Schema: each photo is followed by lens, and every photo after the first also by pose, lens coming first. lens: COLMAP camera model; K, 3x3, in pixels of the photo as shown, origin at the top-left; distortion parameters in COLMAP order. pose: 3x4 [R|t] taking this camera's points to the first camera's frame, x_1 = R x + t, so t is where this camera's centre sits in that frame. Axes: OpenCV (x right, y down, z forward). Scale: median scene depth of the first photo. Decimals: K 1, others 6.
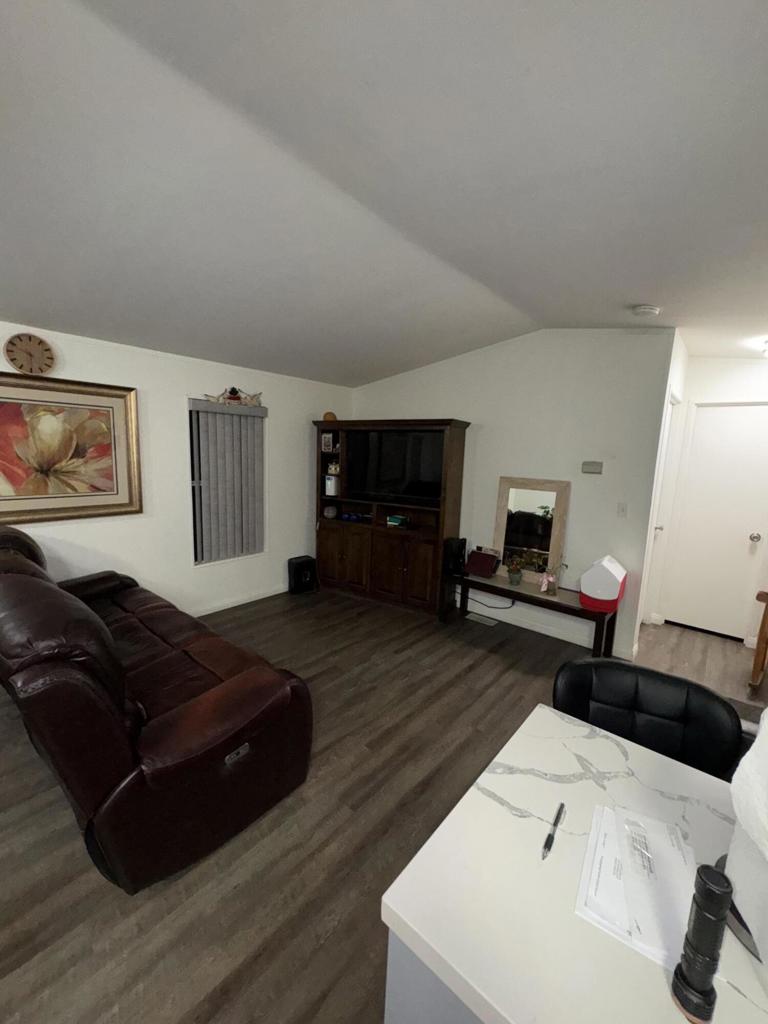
lens RADIAL K [[409.2, 0, 383.6], [0, 409.2, 509.2], [0, 0, 1]] dist [-0.002994, -0.000232]
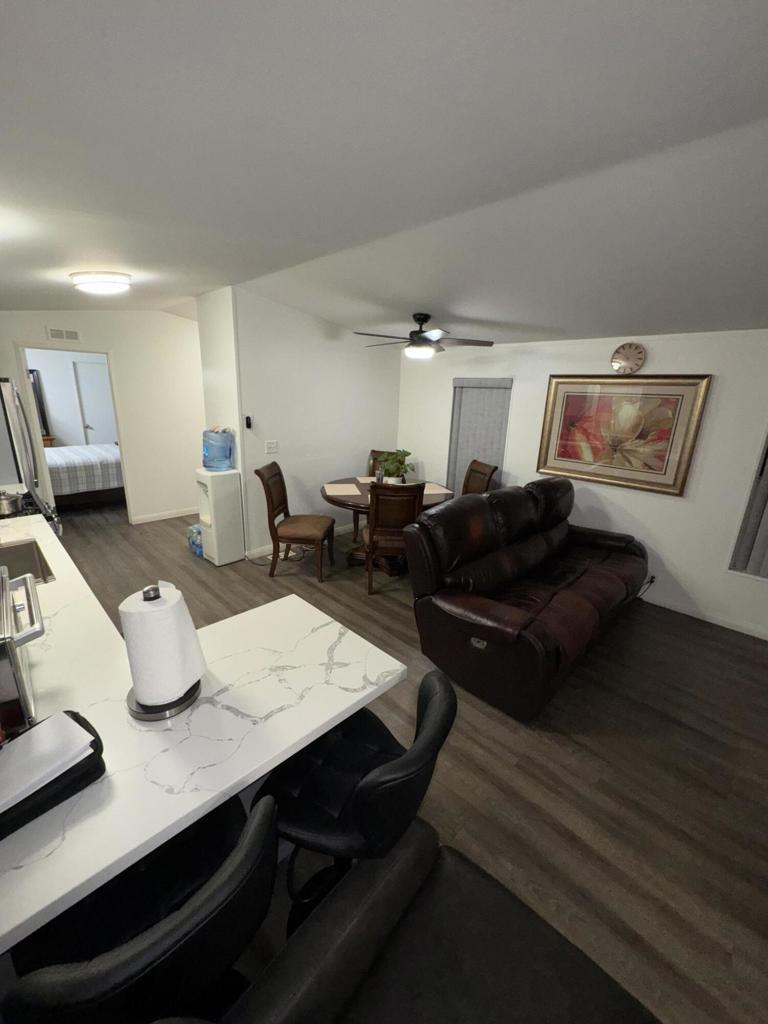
lens RADIAL K [[409.2, 0, 383.5], [0, 409.2, 509.5], [0, 0, 1]] dist [-0.002994, -0.000232]
pose [[-0.075494, 0.241000, -0.967585, 0.537637], [-0.179992, 0.951121, 0.250943, -0.095062], [0.980767, 0.193102, -0.028425, 0.327555]]
